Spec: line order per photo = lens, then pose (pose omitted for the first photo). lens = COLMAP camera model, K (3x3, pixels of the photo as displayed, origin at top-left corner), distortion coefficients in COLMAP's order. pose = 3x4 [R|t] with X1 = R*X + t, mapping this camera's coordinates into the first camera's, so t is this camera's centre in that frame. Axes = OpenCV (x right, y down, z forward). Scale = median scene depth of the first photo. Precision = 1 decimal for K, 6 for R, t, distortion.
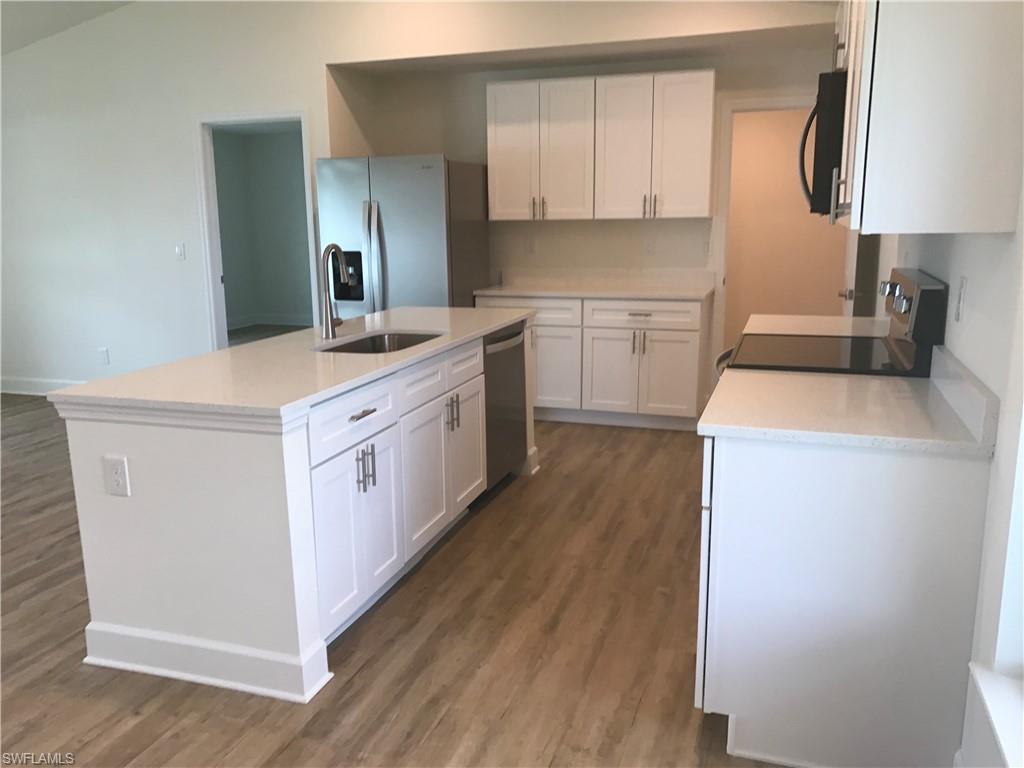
lens RADIAL K [[856.2, 0, 512.0], [0, 856.2, 384.0], [0, 0, 1]] dist [0.012785, 0.003725]
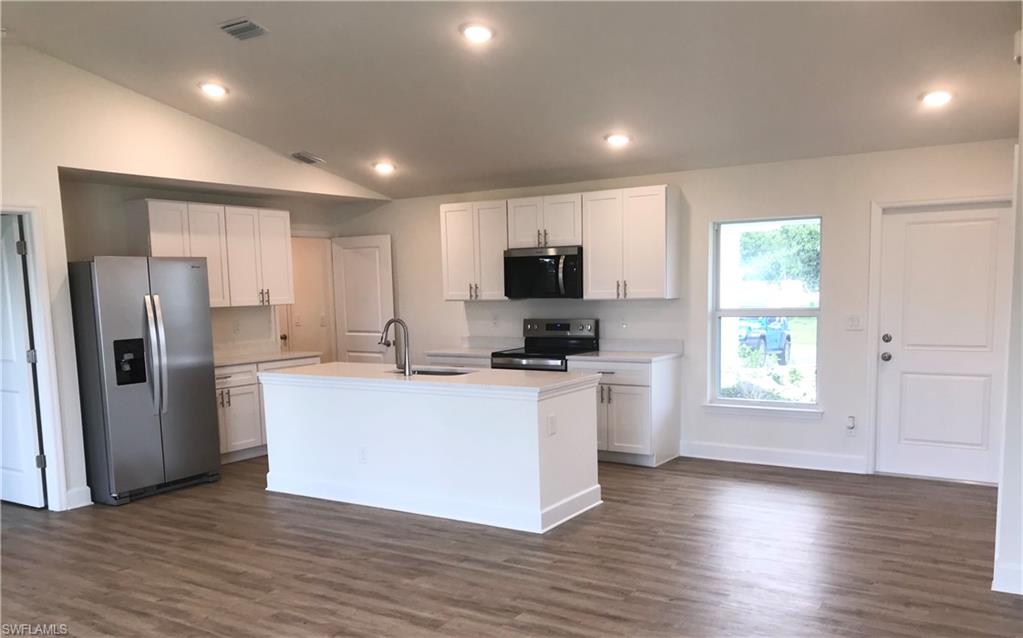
lens RADIAL K [[832.4, 0, 513.1], [0, 832.4, 383.5], [0, 0, 1]] dist [0.010354, 0.005341]
pose [[0.243938, -0.111015, 0.963416, -1.820908], [0.214706, 0.974956, 0.057981, -0.092415], [-0.945725, 0.192708, 0.261664, 0.435191]]
